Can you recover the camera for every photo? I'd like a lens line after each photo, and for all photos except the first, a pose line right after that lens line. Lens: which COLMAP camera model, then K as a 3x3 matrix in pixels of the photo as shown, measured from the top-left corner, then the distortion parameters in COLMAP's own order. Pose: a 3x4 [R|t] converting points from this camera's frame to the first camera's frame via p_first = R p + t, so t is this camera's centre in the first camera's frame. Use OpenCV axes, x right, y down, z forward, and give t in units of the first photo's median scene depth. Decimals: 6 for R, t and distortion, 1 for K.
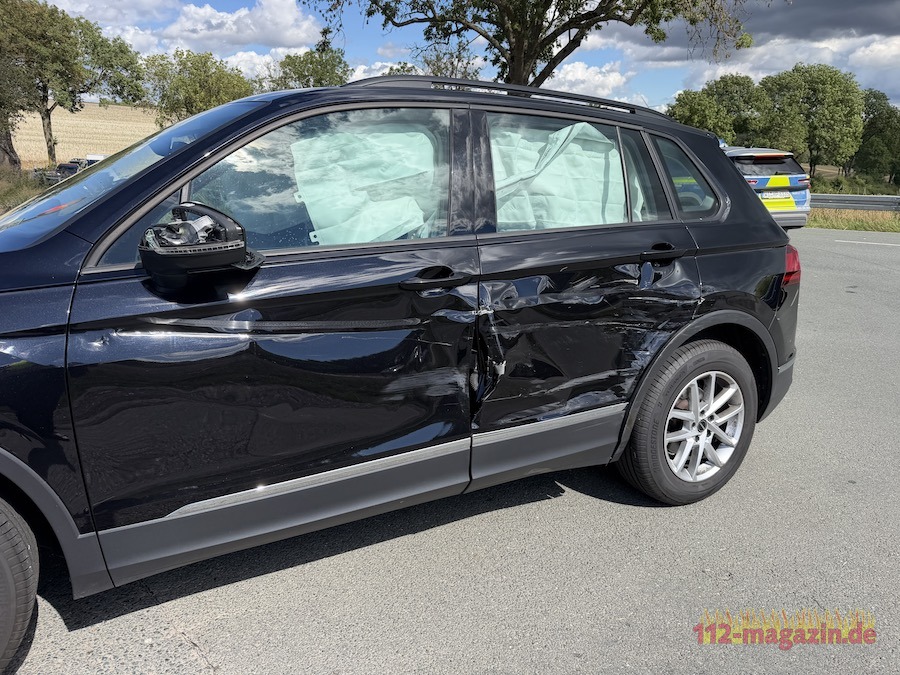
lens RADIAL K [[624.5, 0, 448.0], [0, 624.5, 336.2], [0, 0, 1]] dist [0.007107, -0.006896]
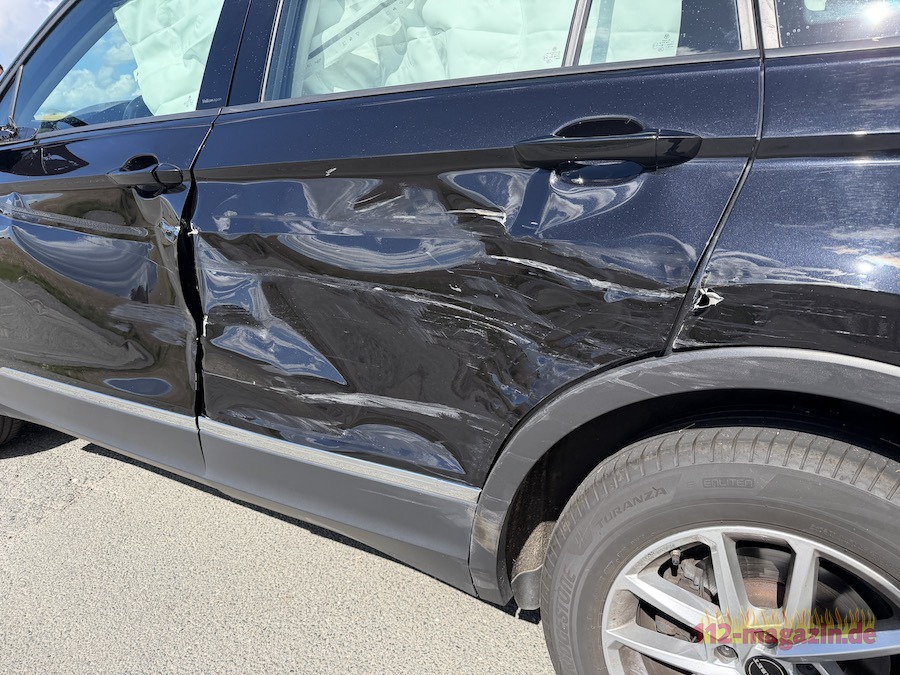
lens RADIAL K [[624.5, 0, 448.0], [0, 624.5, 336.2], [0, 0, 1]] dist [0.007107, -0.006896]
pose [[0.515403, 0.229841, -0.825550, 0.528182], [-0.167635, 0.971790, 0.165899, -0.060653], [0.840392, 0.052886, 0.539393, 0.625910]]
